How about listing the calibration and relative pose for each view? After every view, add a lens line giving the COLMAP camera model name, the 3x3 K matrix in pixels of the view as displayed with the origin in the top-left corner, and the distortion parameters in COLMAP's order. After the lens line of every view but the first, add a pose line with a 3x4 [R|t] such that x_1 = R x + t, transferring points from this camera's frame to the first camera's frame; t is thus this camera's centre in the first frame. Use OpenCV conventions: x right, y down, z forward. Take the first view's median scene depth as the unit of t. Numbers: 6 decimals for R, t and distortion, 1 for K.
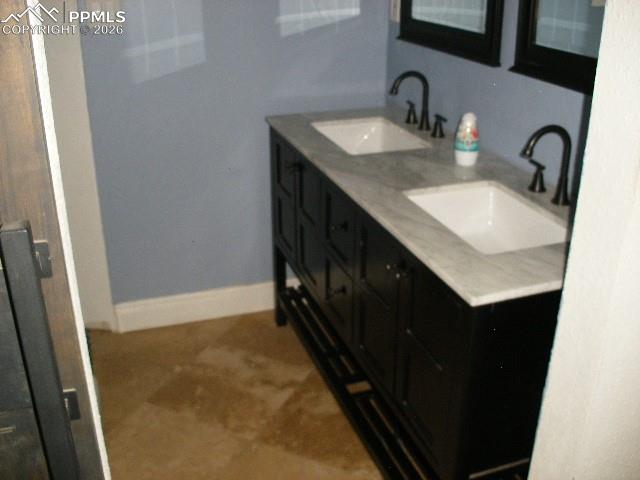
lens RADIAL K [[670.4, 0, 318.4], [0, 670.4, 228.2], [0, 0, 1]] dist [-0.210965, 0.194478]
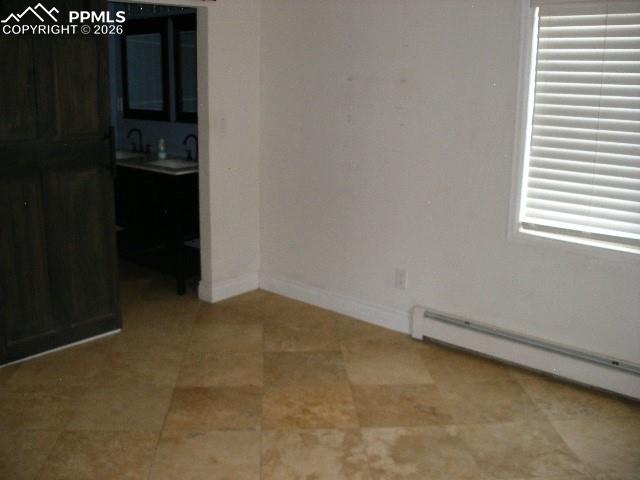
lens RADIAL K [[670.4, 0, 318.4], [0, 670.4, 228.2], [0, 0, 1]] dist [-0.210965, 0.194478]
pose [[0.871235, -0.102532, 0.480038, -0.479893], [0.181550, 0.975902, -0.121056, 0.549701], [-0.456058, 0.192619, 0.868855, -1.377140]]
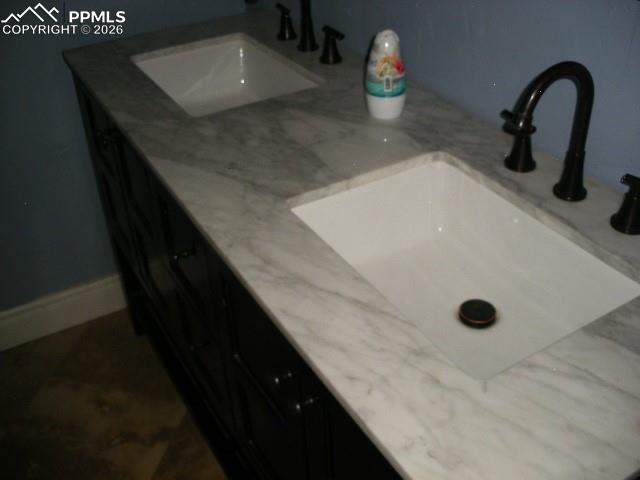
lens RADIAL K [[670.4, 0, 318.4], [0, 670.4, 228.2], [0, 0, 1]] dist [-0.210965, 0.194478]
pose [[0.979437, -0.135453, 0.149515, 0.053363], [0.105987, 0.976054, 0.189961, -0.106450], [-0.171666, -0.170208, 0.970340, 0.370174]]
